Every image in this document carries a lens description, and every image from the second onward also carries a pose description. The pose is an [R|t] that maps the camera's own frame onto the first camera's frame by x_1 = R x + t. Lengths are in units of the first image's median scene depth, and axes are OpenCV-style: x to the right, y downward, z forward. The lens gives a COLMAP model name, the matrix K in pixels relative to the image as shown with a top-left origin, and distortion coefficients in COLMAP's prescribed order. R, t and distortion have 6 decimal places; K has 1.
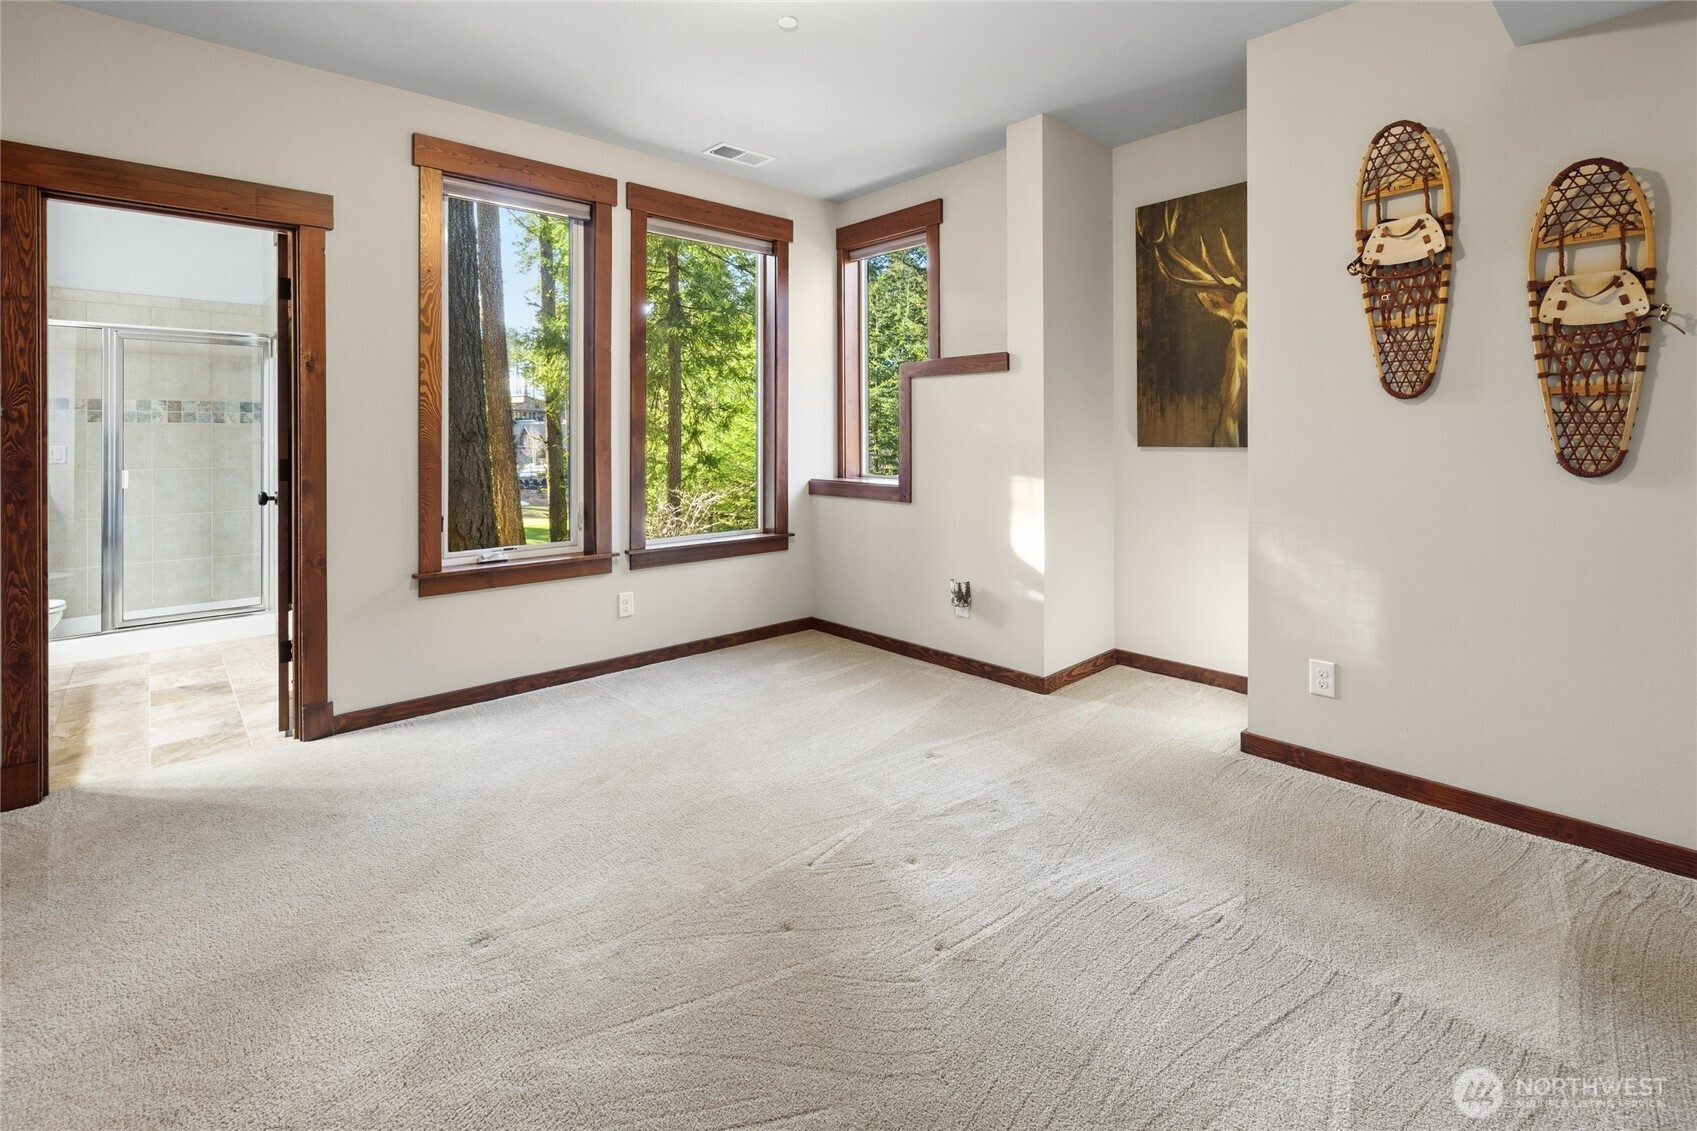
lens RADIAL K [[772.2, 0, 828.7], [0, 772.2, 432.7], [0, 0, 1]] dist [0.004386, 0.000435]
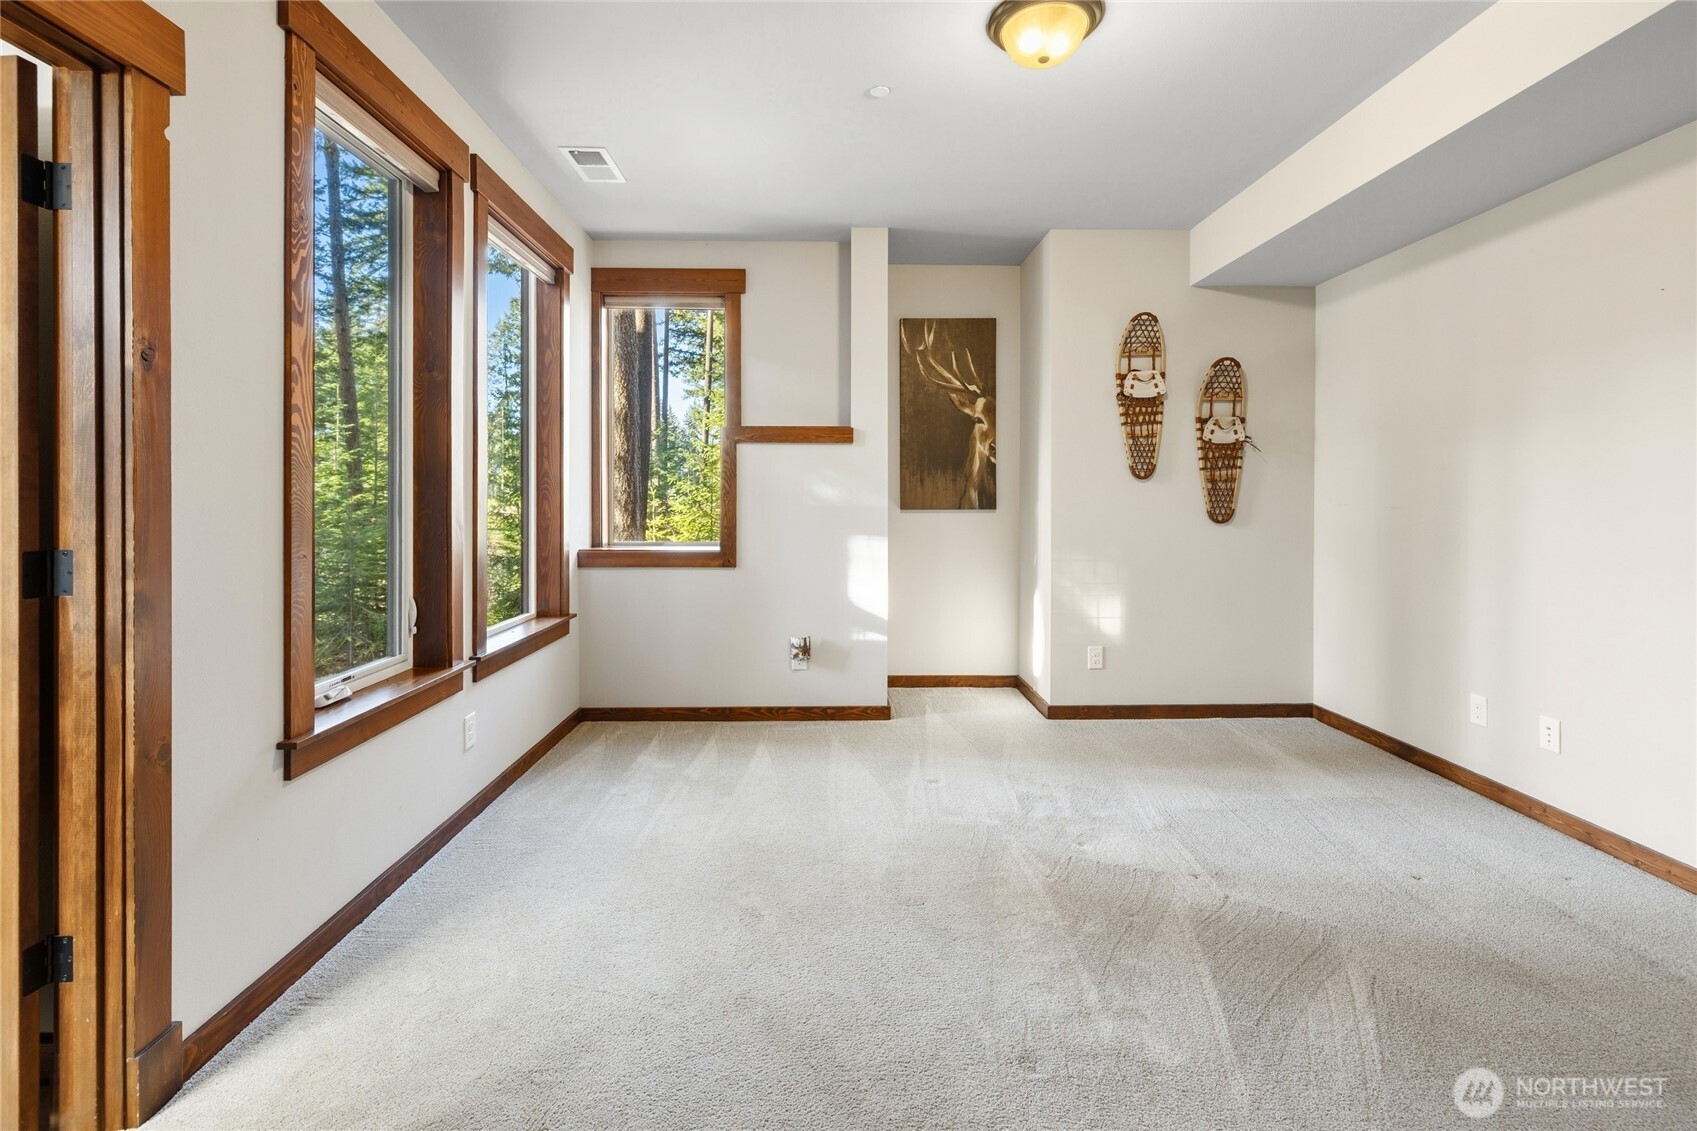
lens RADIAL K [[752.0, 0, 844.3], [0, 752.0, 497.2], [0, 0, 1]] dist [0.010970, 0.000165]
pose [[0.657899, 0.004795, 0.753091, -0.723666], [-0.004861, 0.999986, -0.002120, 0.001087], [-0.753090, -0.002266, 0.657913, 0.336974]]
